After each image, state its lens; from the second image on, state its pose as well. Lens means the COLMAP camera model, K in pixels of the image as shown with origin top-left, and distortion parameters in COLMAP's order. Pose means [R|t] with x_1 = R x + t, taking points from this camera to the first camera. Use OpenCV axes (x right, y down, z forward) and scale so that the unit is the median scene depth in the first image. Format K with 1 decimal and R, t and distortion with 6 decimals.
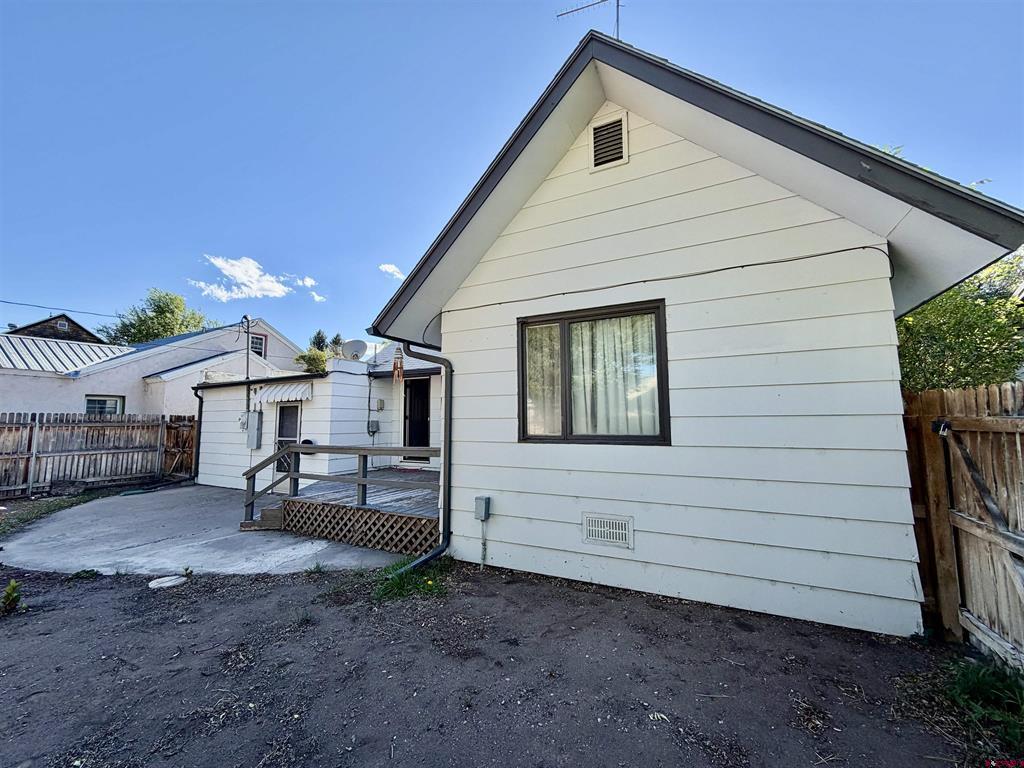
lens RADIAL K [[408.6, 0, 508.4], [0, 408.6, 384.8], [0, 0, 1]] dist [-0.000439, -0.000186]
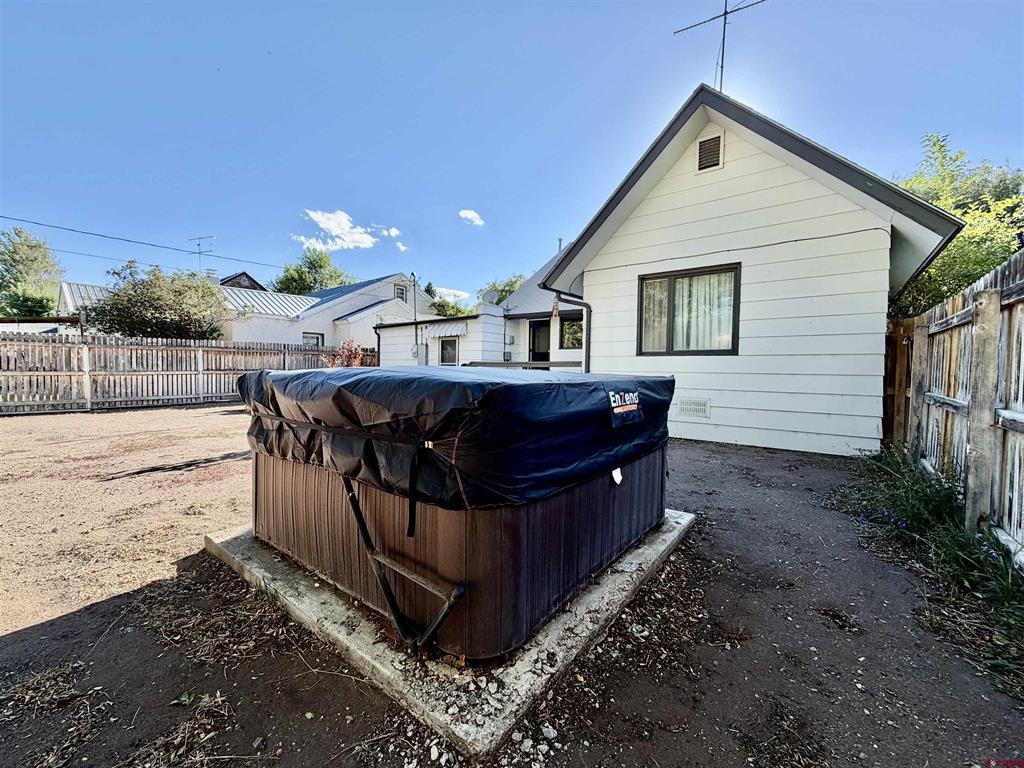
lens RADIAL K [[408.6, 0, 508.4], [0, 408.6, 384.8], [0, 0, 1]] dist [-0.000439, -0.000186]
pose [[0.983060, 0.027239, -0.181247, -0.084326], [-0.004004, 0.991851, 0.127343, 0.025208], [0.183238, -0.124461, 0.975158, -0.317522]]
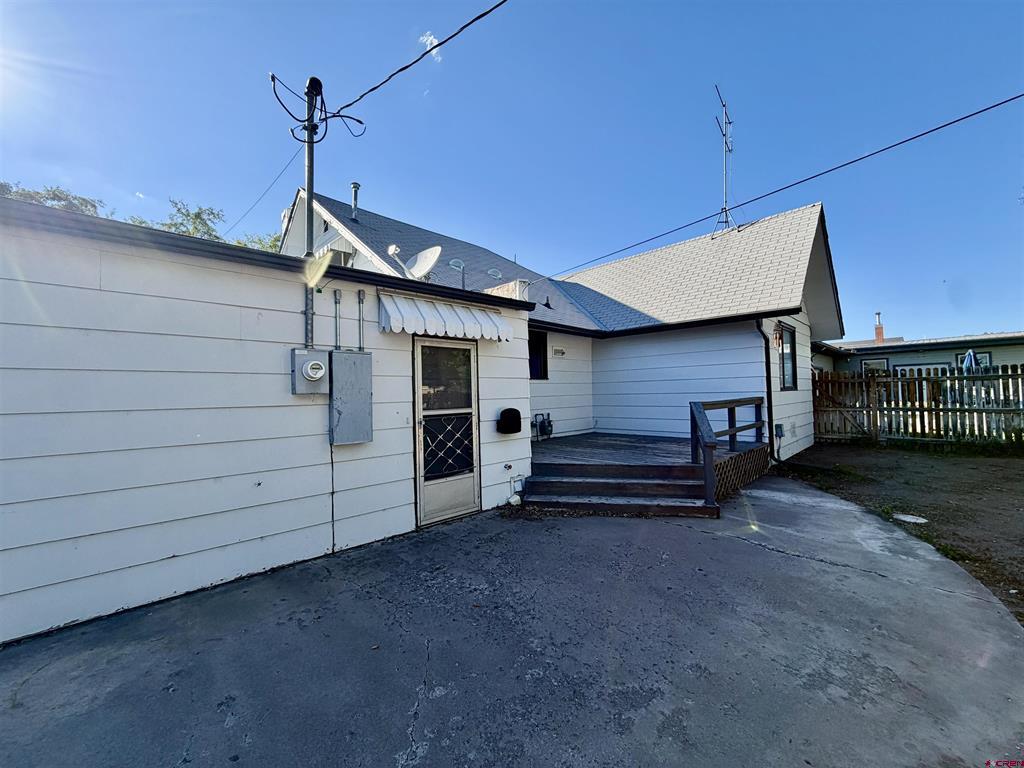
lens RADIAL K [[408.6, 0, 508.4], [0, 408.6, 384.8], [0, 0, 1]] dist [-0.000439, -0.000186]
pose [[0.305905, 0.018609, 0.951880, -0.979539], [-0.067669, 0.997705, 0.002242, 0.091351], [-0.949654, -0.065098, 0.306462, 0.759776]]
